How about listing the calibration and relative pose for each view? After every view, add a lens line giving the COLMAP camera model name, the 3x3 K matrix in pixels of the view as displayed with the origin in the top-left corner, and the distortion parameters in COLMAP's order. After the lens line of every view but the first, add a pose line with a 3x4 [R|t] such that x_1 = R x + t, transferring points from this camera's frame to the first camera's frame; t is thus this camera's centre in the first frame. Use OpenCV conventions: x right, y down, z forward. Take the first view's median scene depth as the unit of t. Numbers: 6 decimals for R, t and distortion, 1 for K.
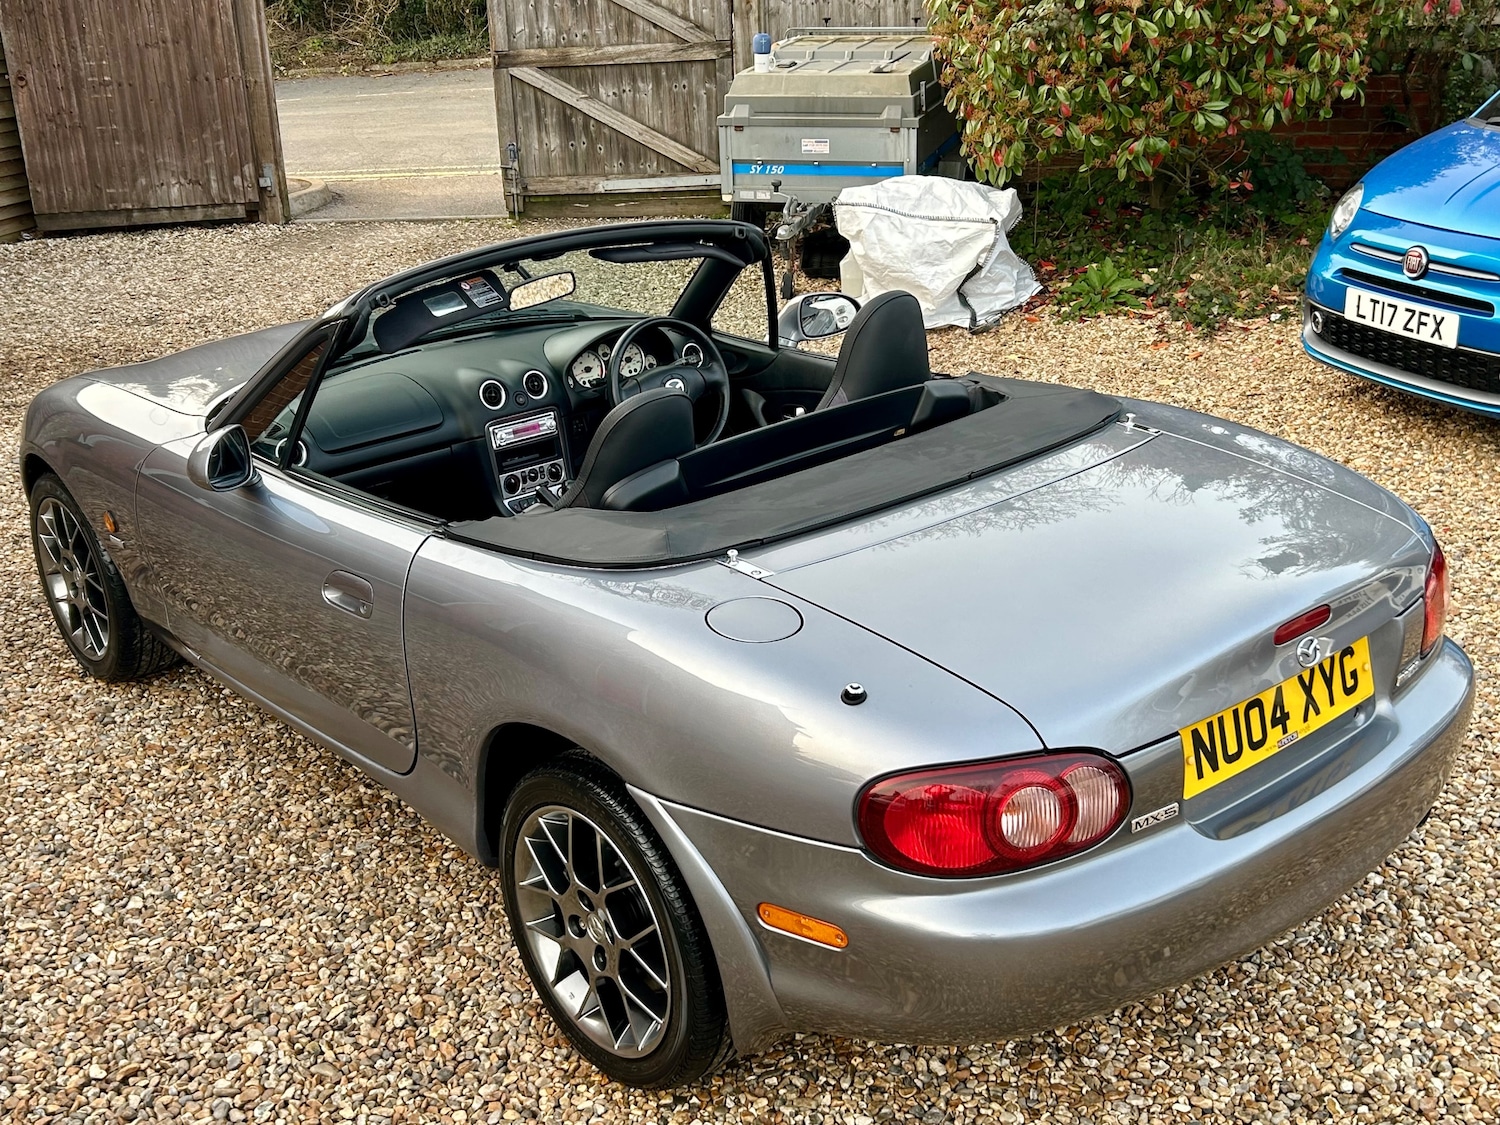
lens RADIAL K [[1829.7, 0, 687.6], [0, 1829.7, 613.0], [0, 0, 1]] dist [0.125870, -0.331764]
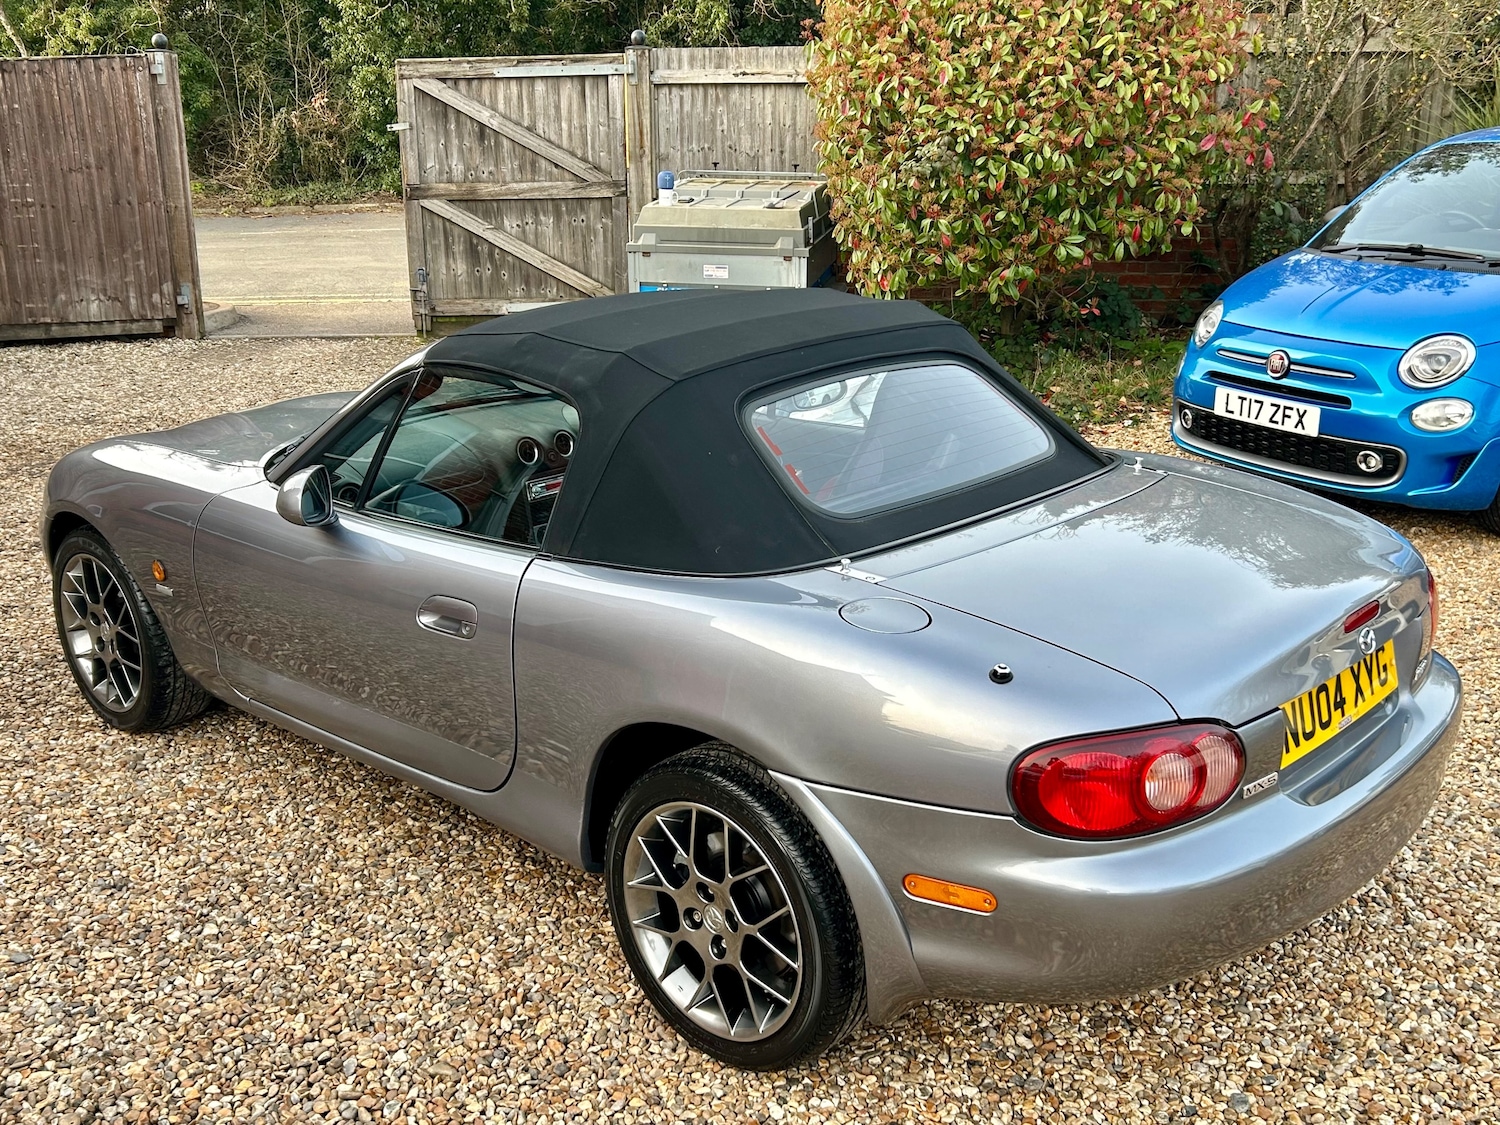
lens RADIAL K [[1679.8, 0, 730.5], [0, 1679.8, 599.9], [0, 0, 1]] dist [0.108648, -0.254624]
pose [[0.990958, -0.005151, 0.134072, -0.112167], [0.015379, 0.997038, -0.075362, 0.040602], [-0.133287, 0.076743, 0.988102, 0.014903]]
